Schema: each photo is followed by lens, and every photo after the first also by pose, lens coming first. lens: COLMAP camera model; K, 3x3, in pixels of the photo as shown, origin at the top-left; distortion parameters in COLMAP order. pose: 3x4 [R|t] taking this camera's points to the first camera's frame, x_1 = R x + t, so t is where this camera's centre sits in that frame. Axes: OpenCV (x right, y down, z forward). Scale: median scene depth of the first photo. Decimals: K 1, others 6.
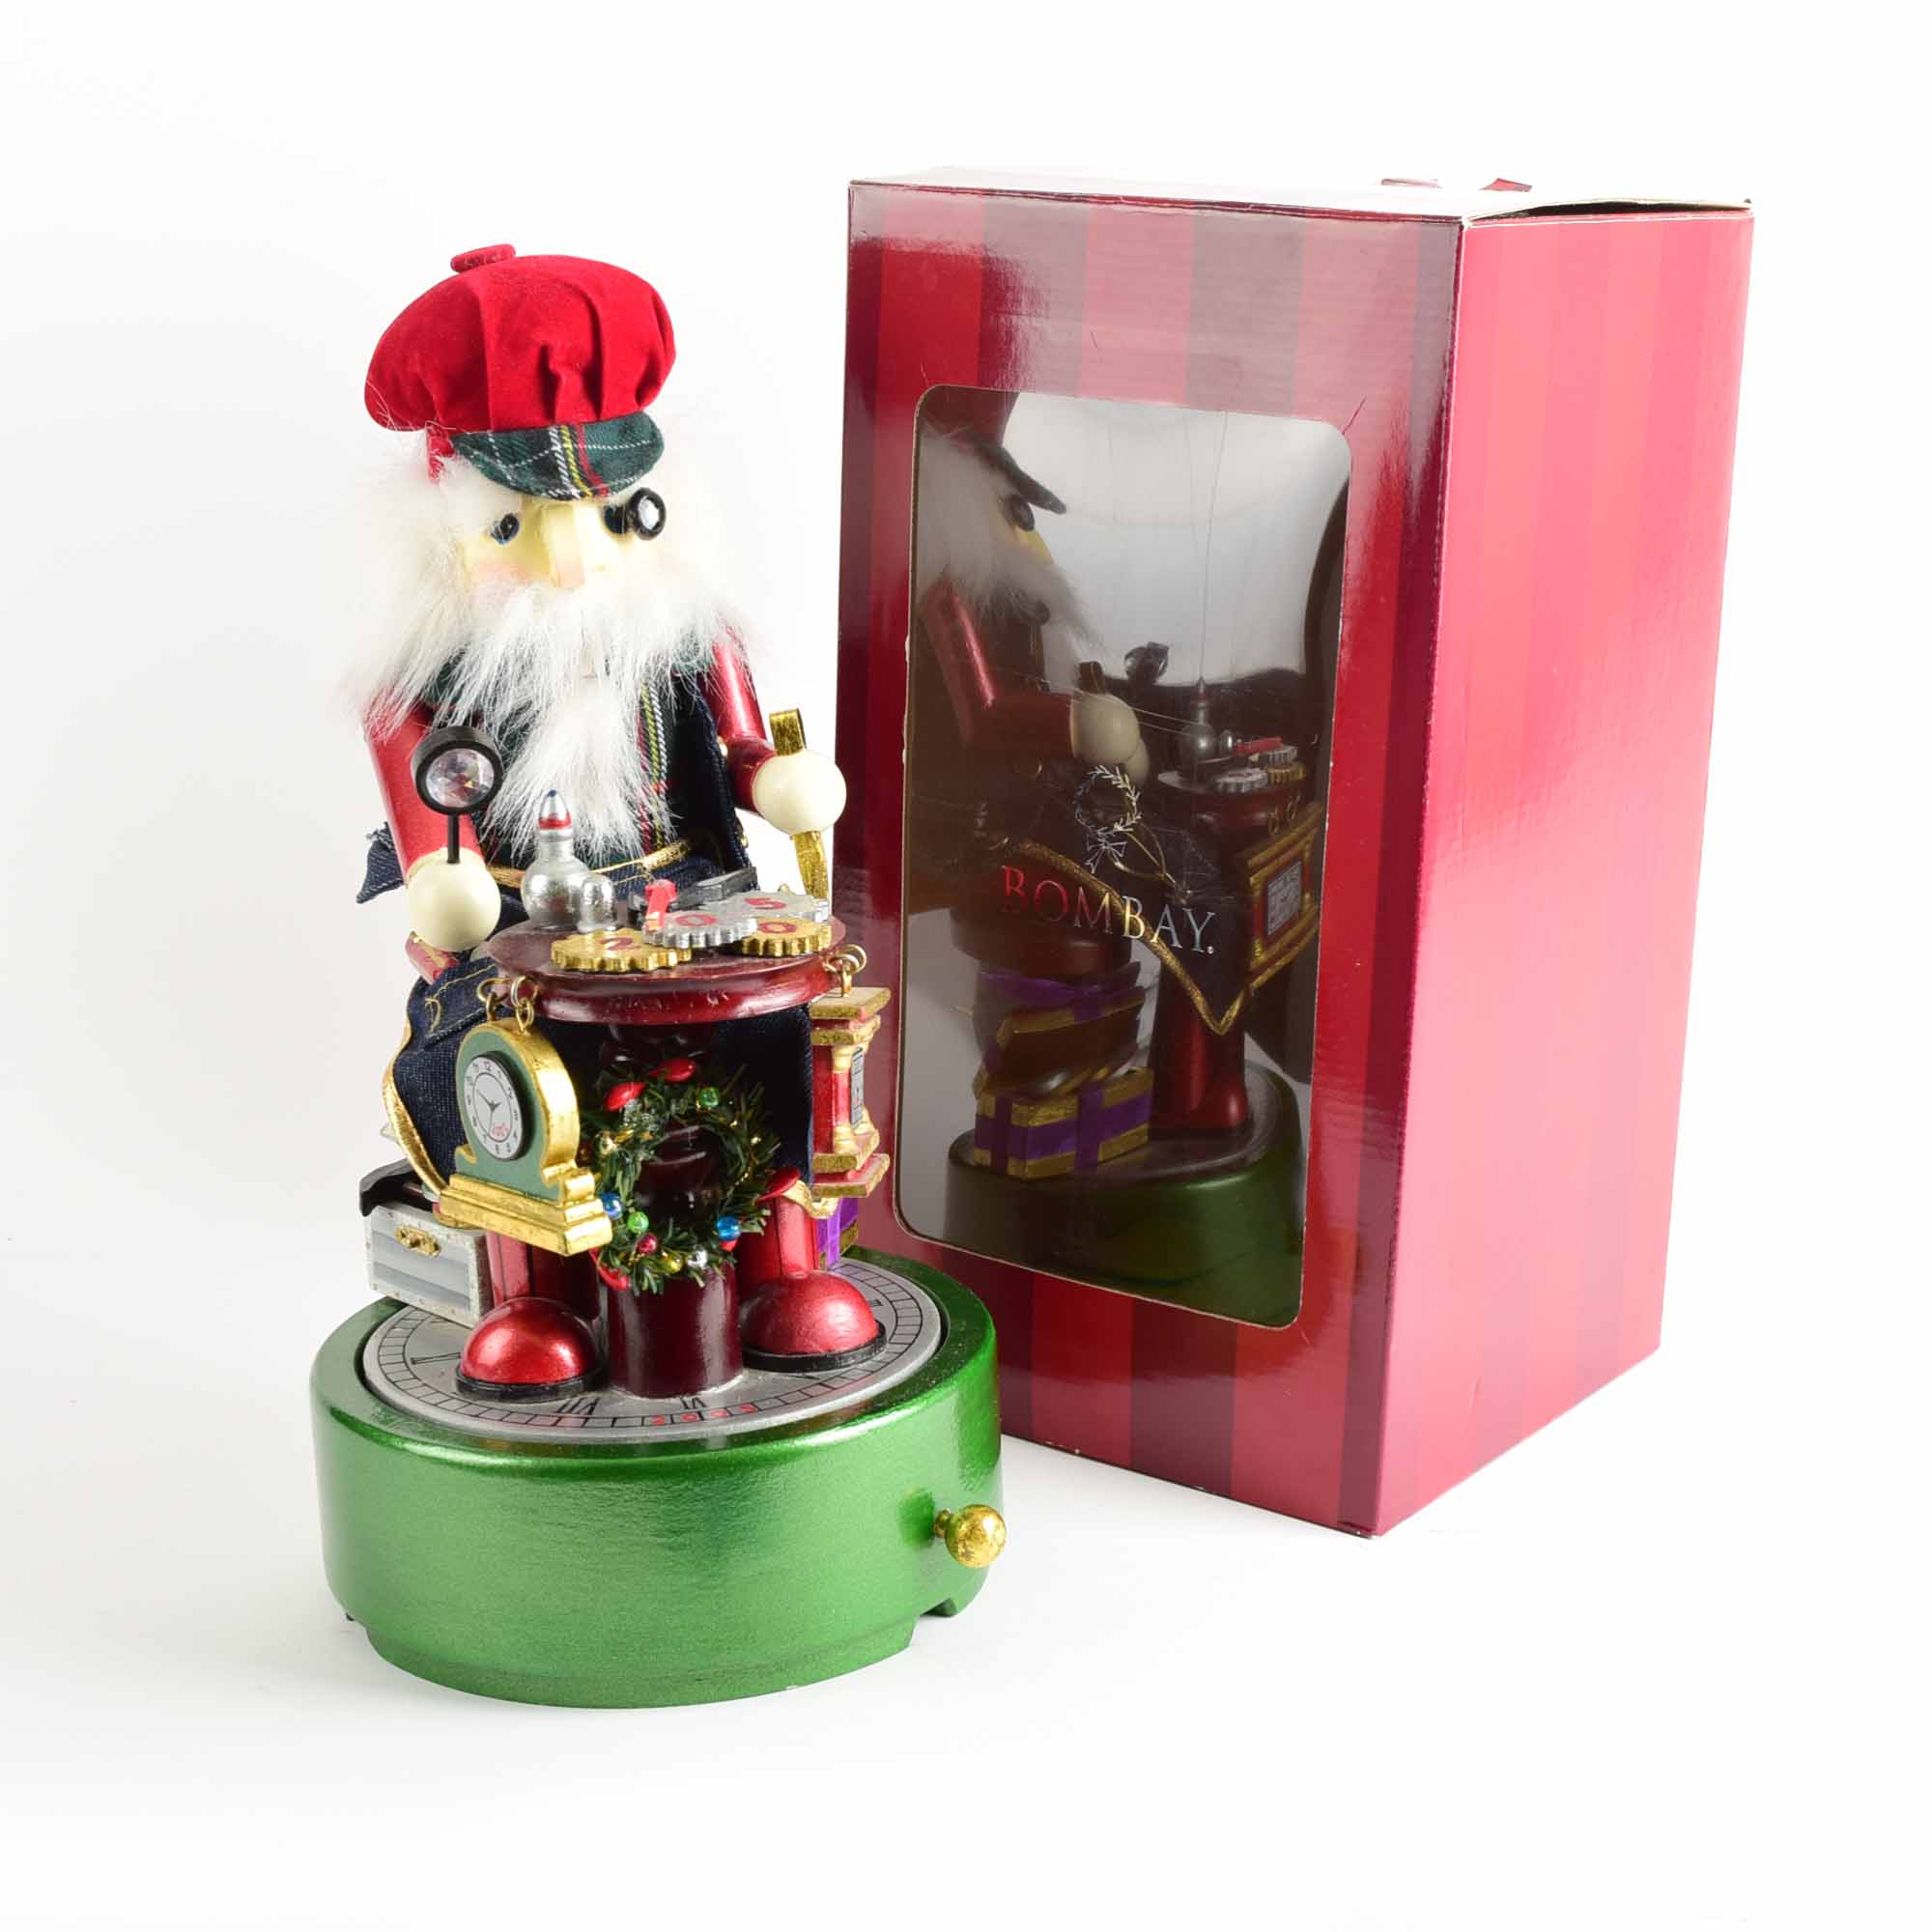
lens RADIAL K [[3792.6, 0, 934.5], [0, 3792.6, 938.2], [0, 0, 1]] dist [0.000480, 0.120433]
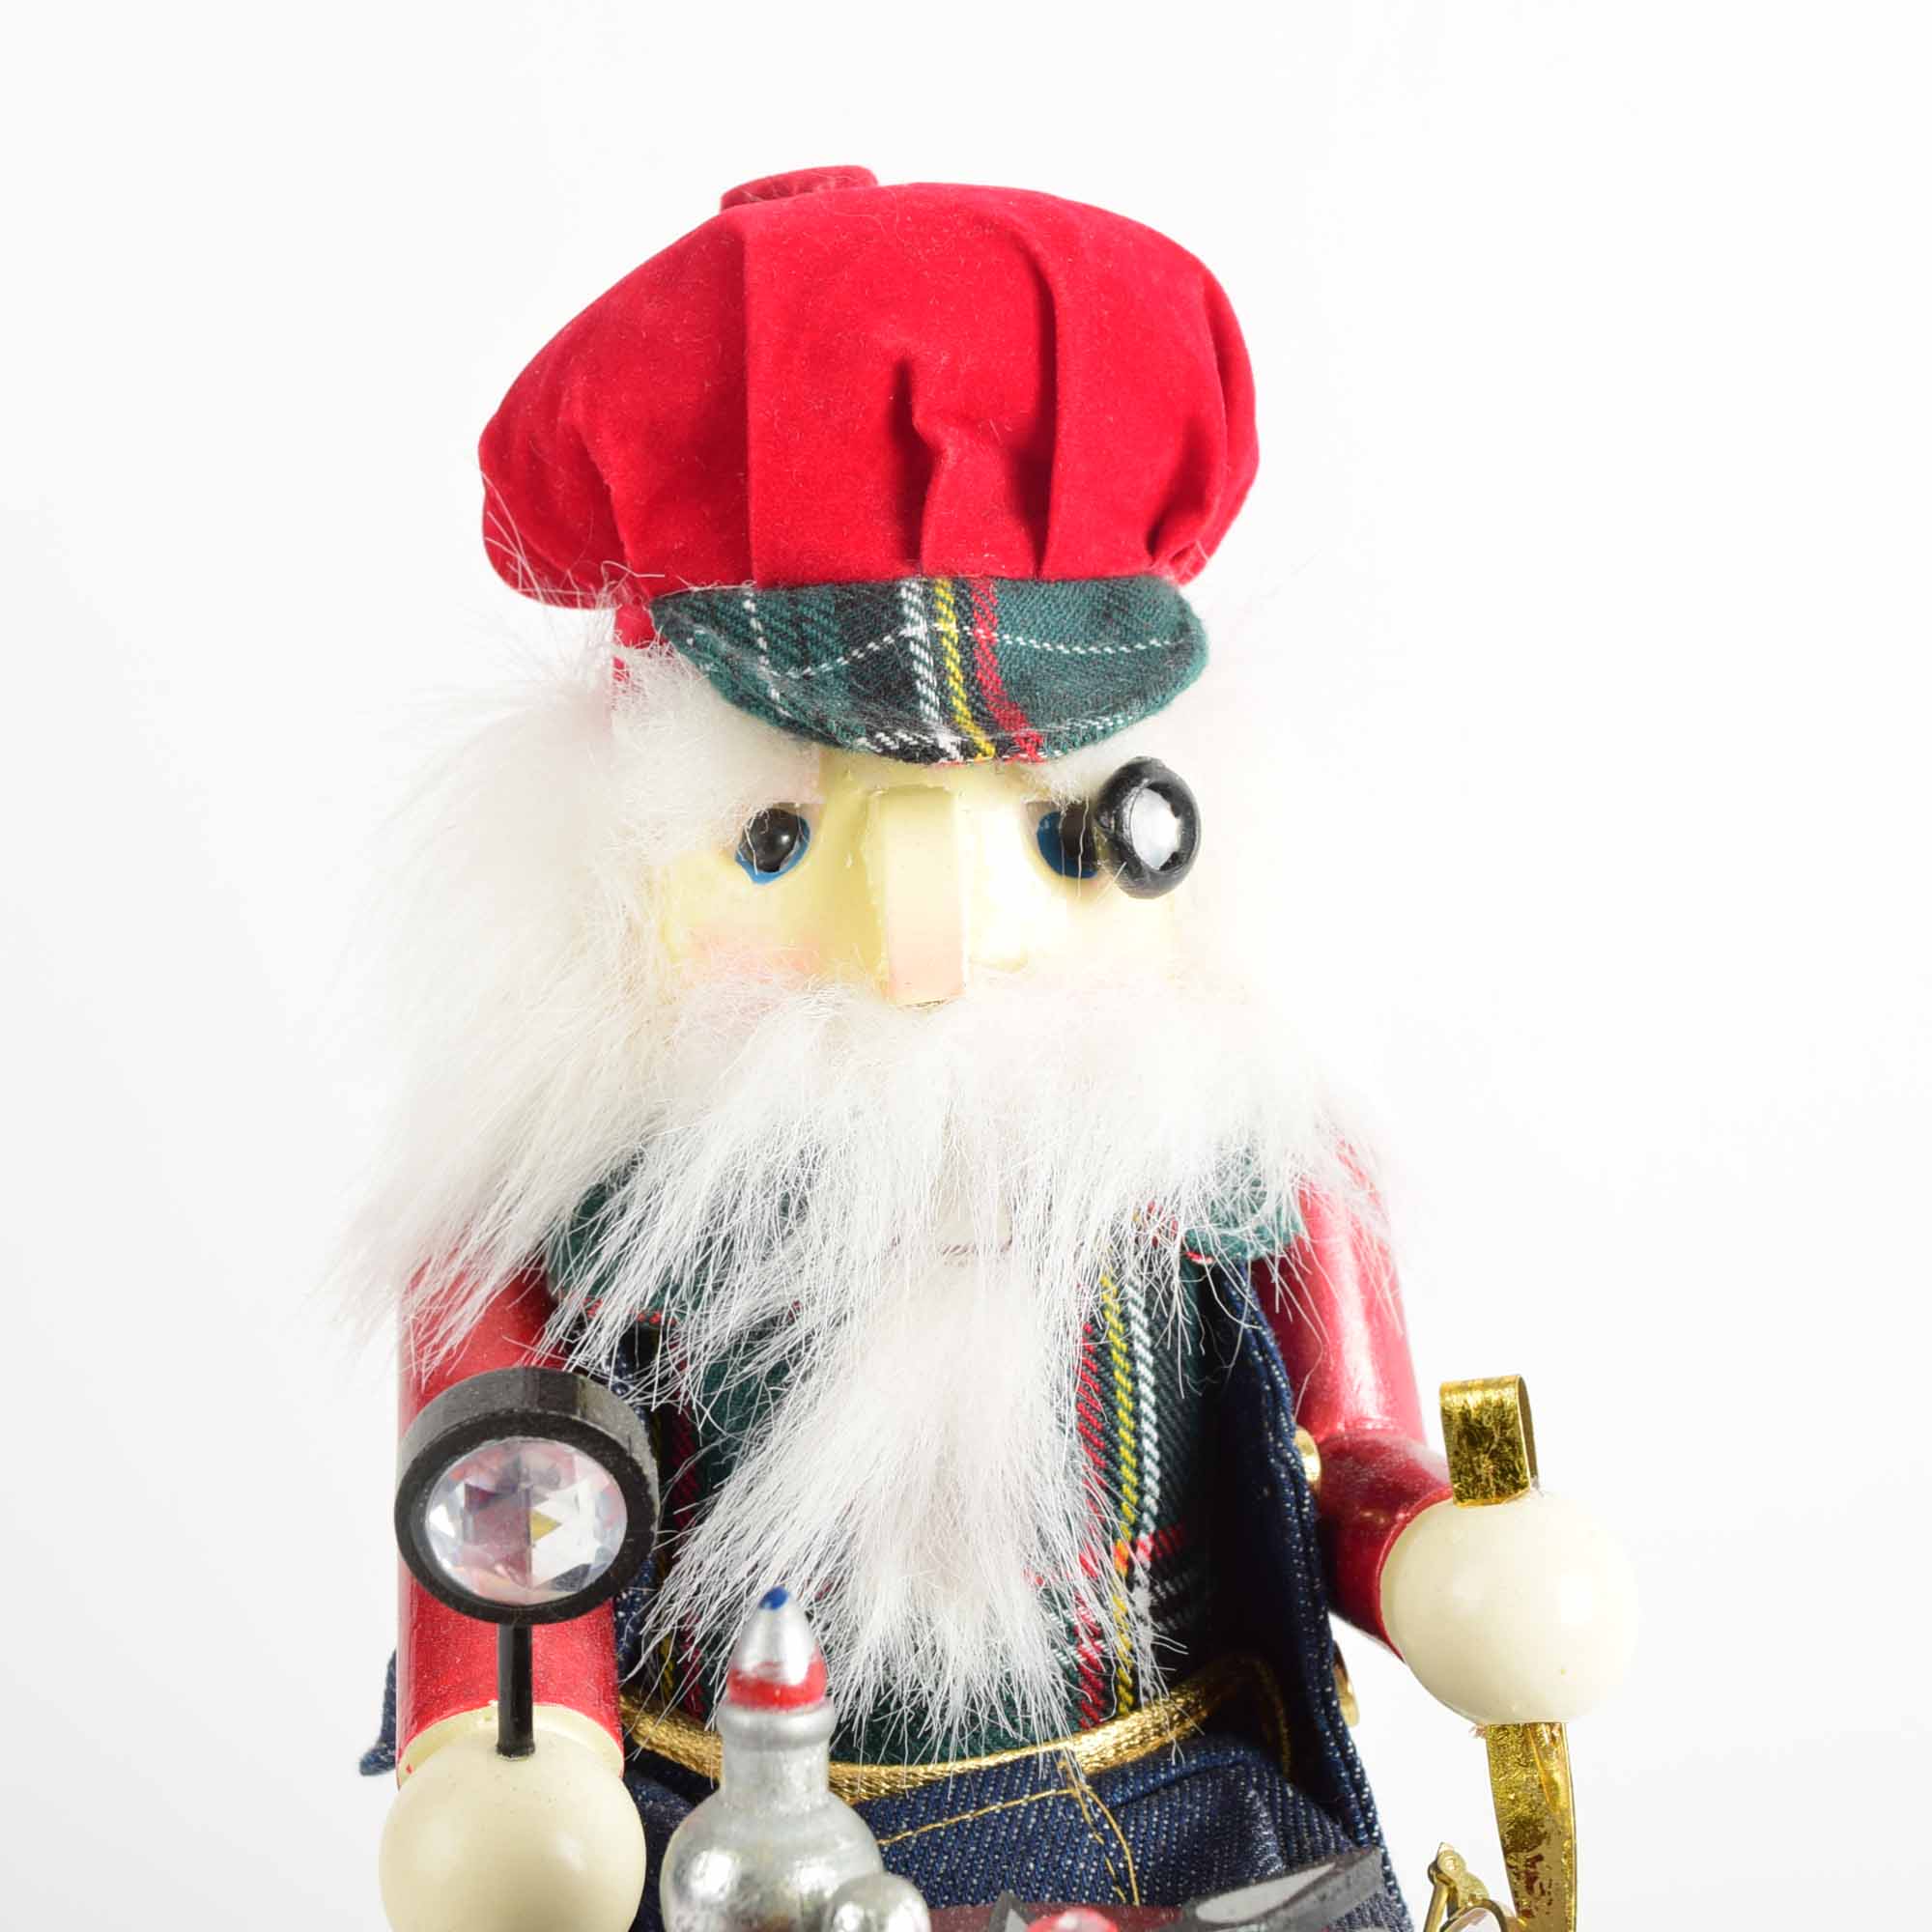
lens RADIAL K [[3792.6, 0, 934.5], [0, 3792.6, 938.2], [0, 0, 1]] dist [0.000480, 0.120433]
pose [[0.984599, 0.058491, -0.164754, -0.034276], [-0.082092, 0.986700, -0.140298, -0.046841], [0.154356, 0.151662, 0.976306, 0.634996]]
